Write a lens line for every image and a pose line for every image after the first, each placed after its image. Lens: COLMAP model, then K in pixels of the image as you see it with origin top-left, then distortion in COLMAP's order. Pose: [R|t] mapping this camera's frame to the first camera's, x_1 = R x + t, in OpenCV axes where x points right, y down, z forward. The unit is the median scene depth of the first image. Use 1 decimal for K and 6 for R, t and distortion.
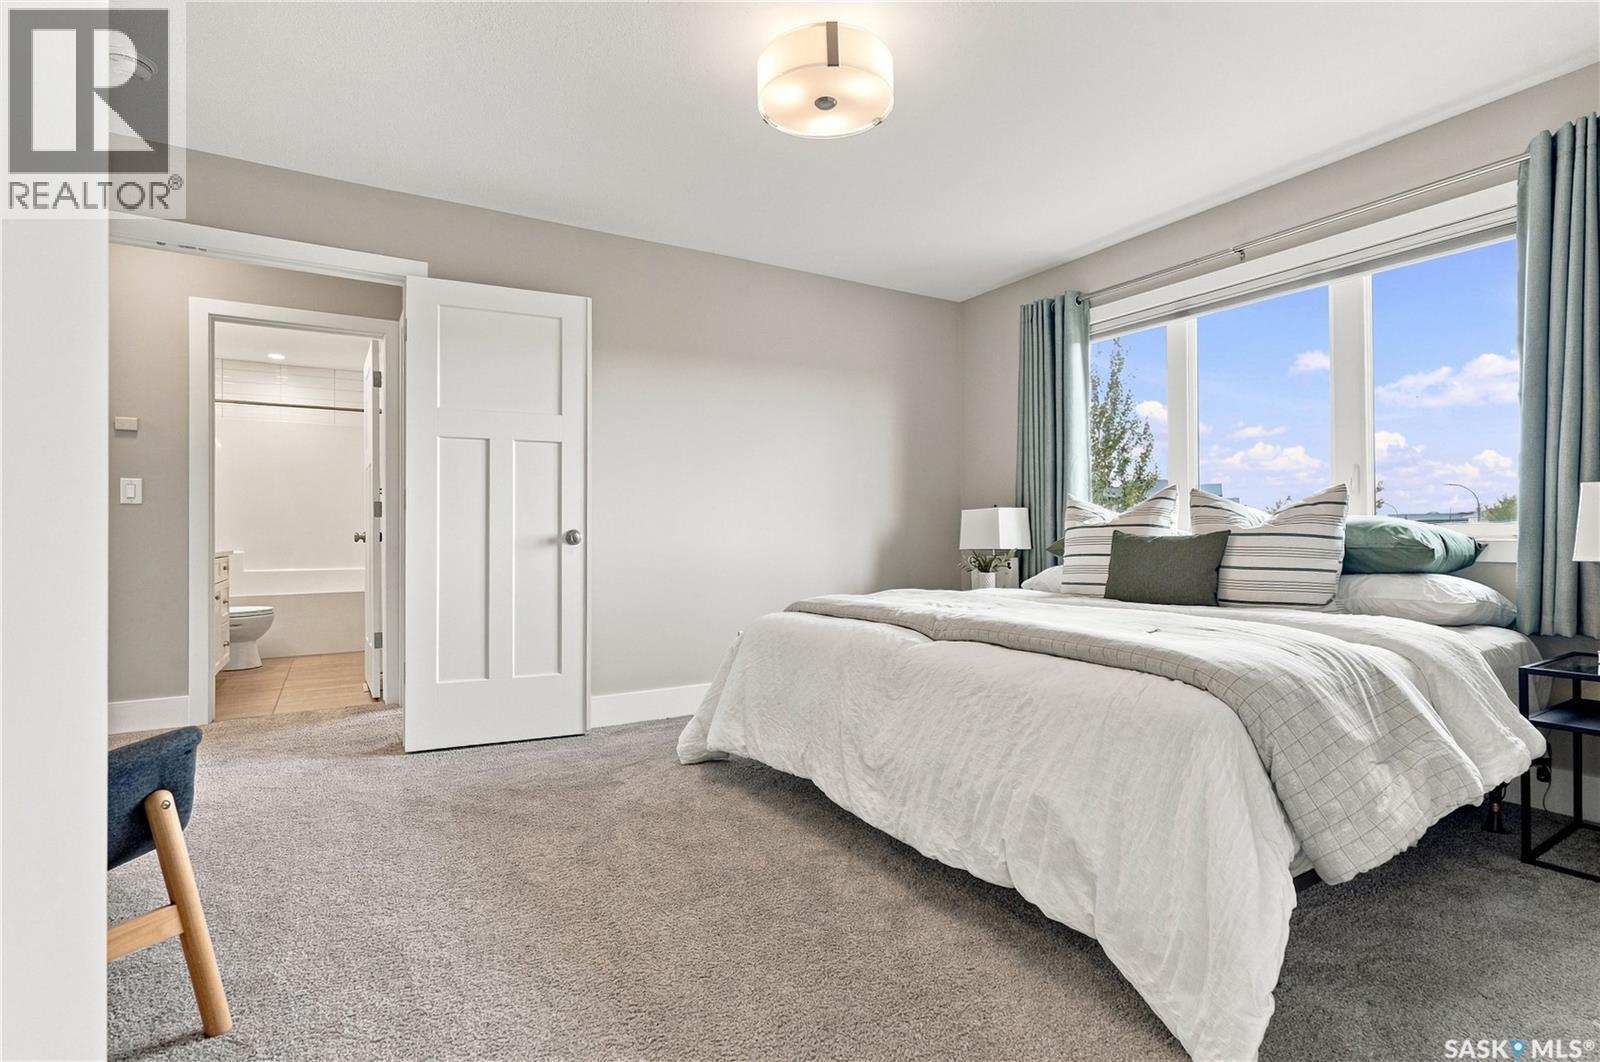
lens RADIAL K [[776.1, 0, 802.7], [0, 776.1, 553.6], [0, 0, 1]] dist [-0.001287, 0.000248]
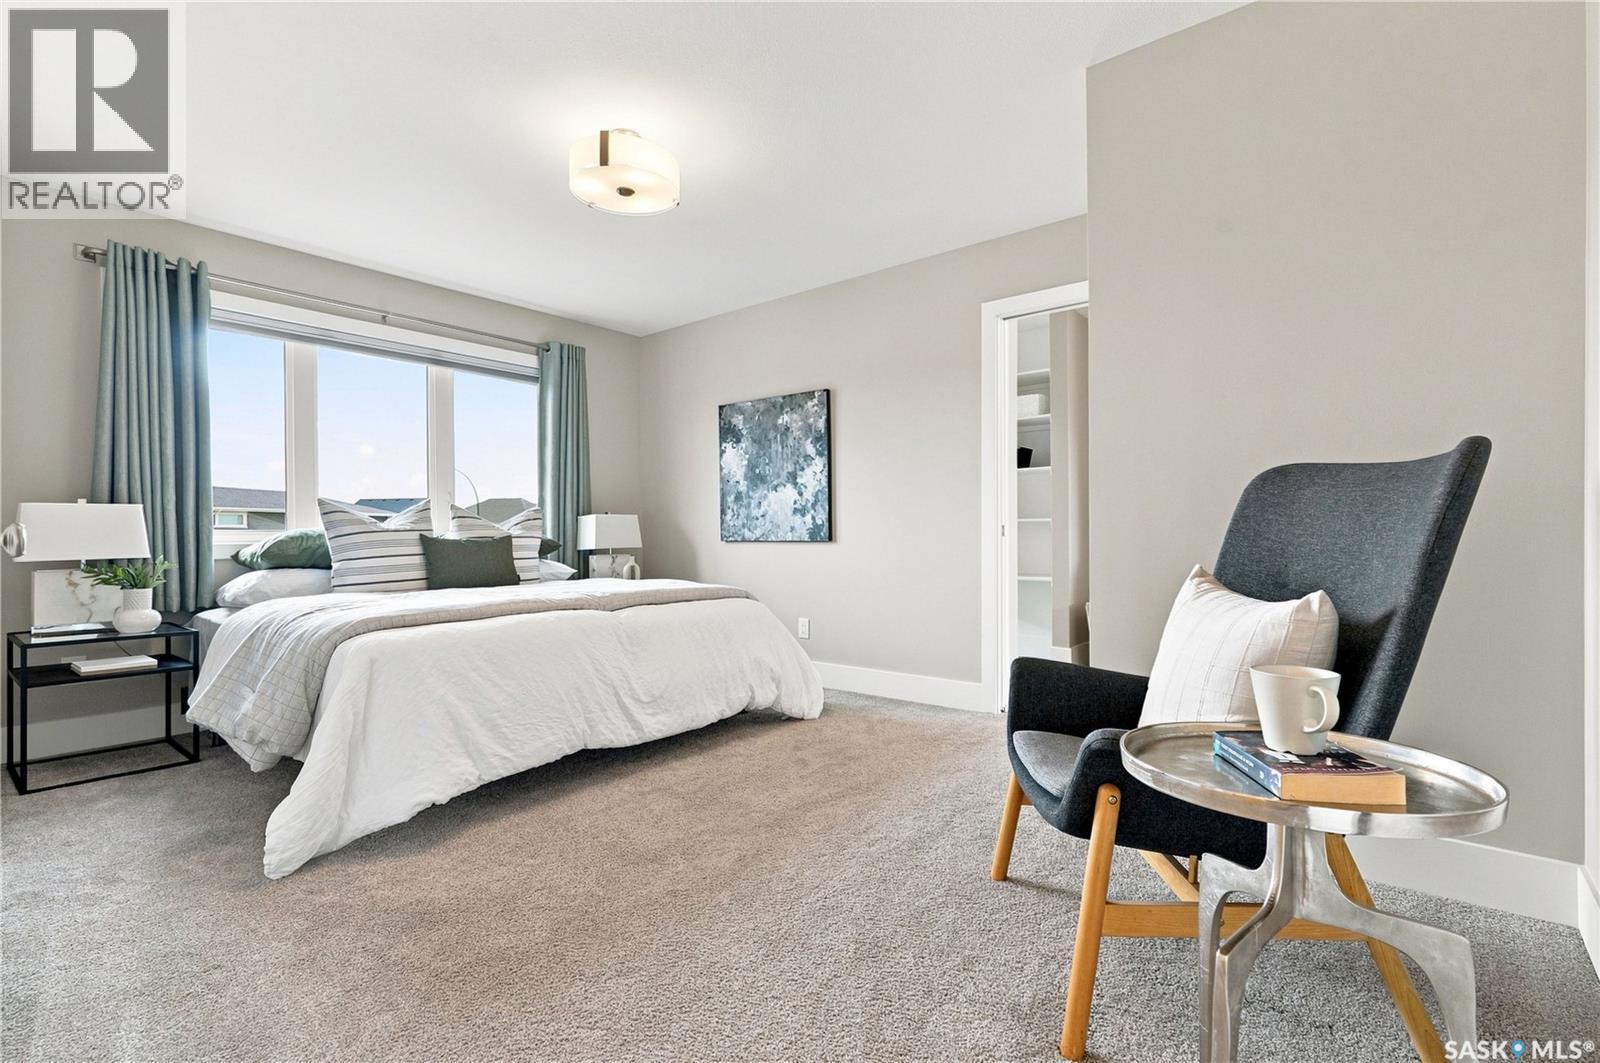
lens RADIAL K [[776.1, 0, 802.7], [0, 776.1, 554.1], [0, 0, 1]] dist [-0.001287, 0.000248]
pose [[-0.344362, -0.019635, 0.938632, -1.120606], [0.027454, 0.999143, 0.030973, -0.023356], [-0.938435, 0.036436, -0.343528, 1.023729]]
